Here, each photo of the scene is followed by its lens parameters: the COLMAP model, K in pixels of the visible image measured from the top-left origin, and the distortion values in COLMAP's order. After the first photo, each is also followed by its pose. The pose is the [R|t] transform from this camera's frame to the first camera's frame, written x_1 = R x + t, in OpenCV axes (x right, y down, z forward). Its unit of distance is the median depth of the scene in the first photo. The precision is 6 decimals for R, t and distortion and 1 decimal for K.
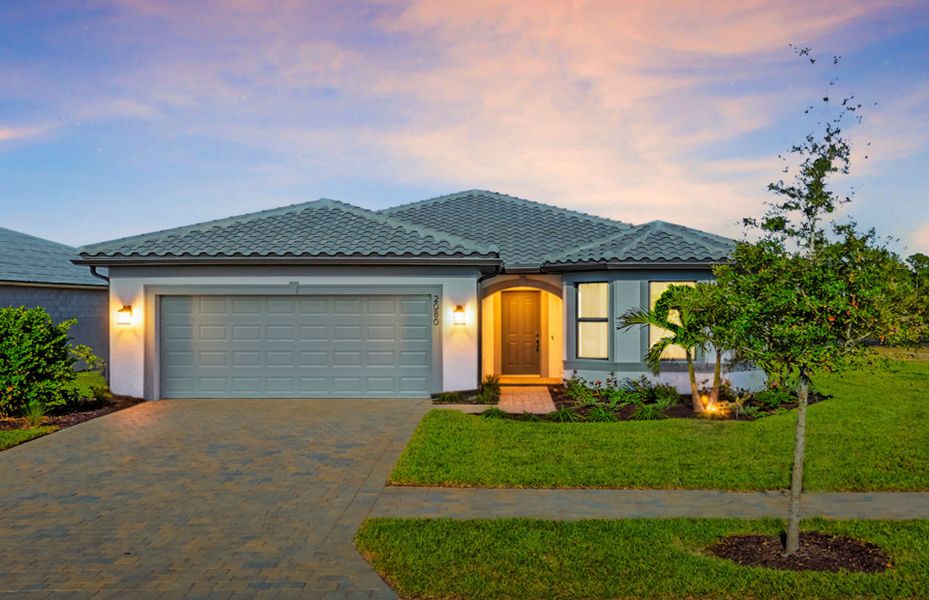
lens RADIAL K [[496.1, 0, 464.5], [0, 496.1, 300.0], [0, 0, 1]] dist [0.000435, 0.000093]
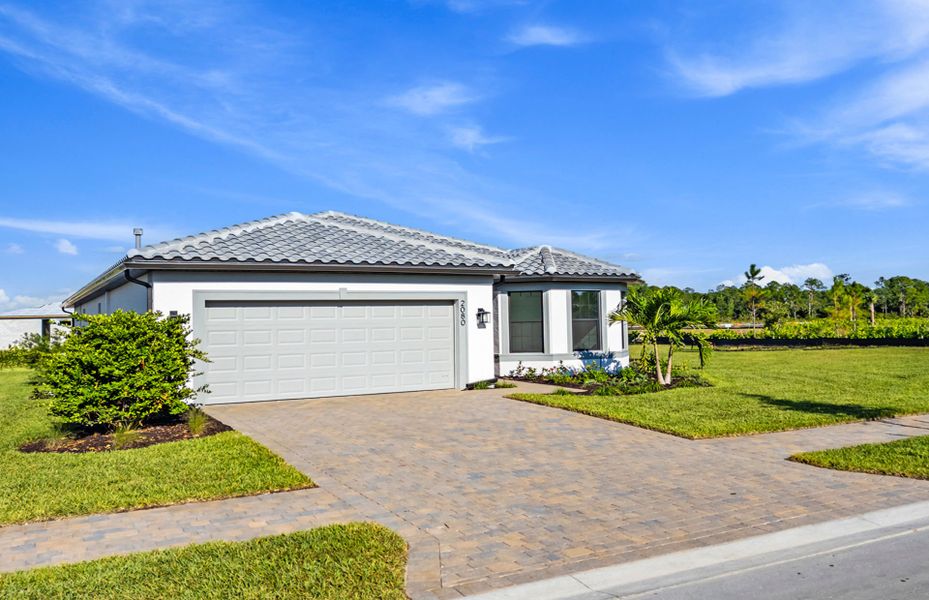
lens RADIAL K [[432.5, 0, 464.7], [0, 432.5, 295.4], [0, 0, 1]] dist [0.001372, 0.000256]
pose [[0.949827, 0.003231, 0.312760, -0.376145], [0.003892, 0.999747, -0.022147, 0.001191], [-0.312752, 0.022253, 0.949574, 0.025280]]
